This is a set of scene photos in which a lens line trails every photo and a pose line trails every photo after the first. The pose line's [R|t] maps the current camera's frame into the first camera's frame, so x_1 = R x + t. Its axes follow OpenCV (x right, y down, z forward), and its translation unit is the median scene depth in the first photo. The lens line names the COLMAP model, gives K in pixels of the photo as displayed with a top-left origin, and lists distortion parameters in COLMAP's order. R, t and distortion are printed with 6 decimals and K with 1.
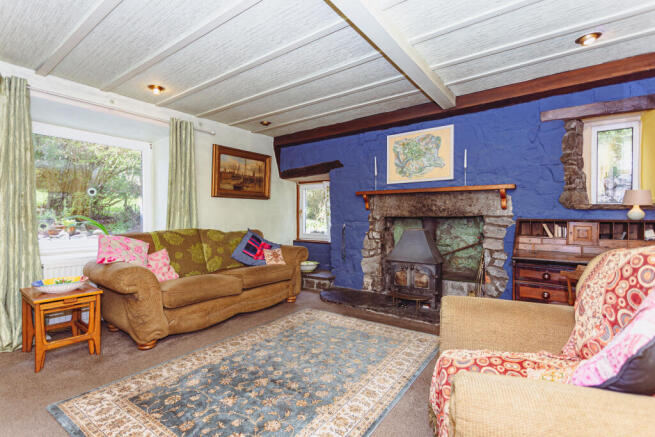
lens RADIAL K [[314.0, 0, 327.5], [0, 314.0, 218.5], [0, 0, 1]] dist [0.000530, 0.000227]
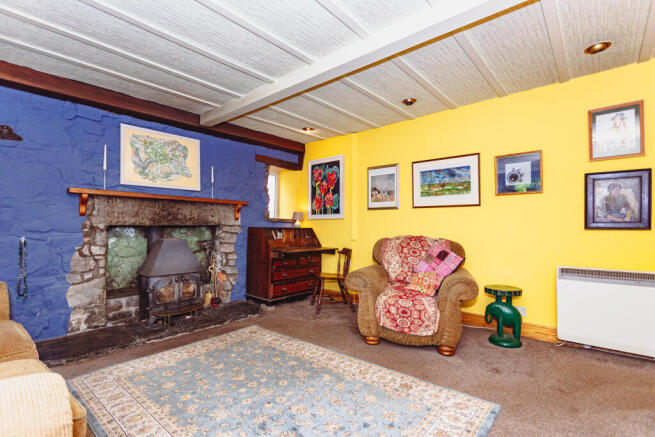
lens RADIAL K [[314.0, 0, 327.5], [0, 314.0, 218.5], [0, 0, 1]] dist [0.000530, 0.000227]
pose [[0.075171, 0.028240, 0.996771, -0.619330], [0.003555, 0.999585, -0.028588, 0.002013], [-0.997164, 0.005692, 0.075040, 0.469287]]
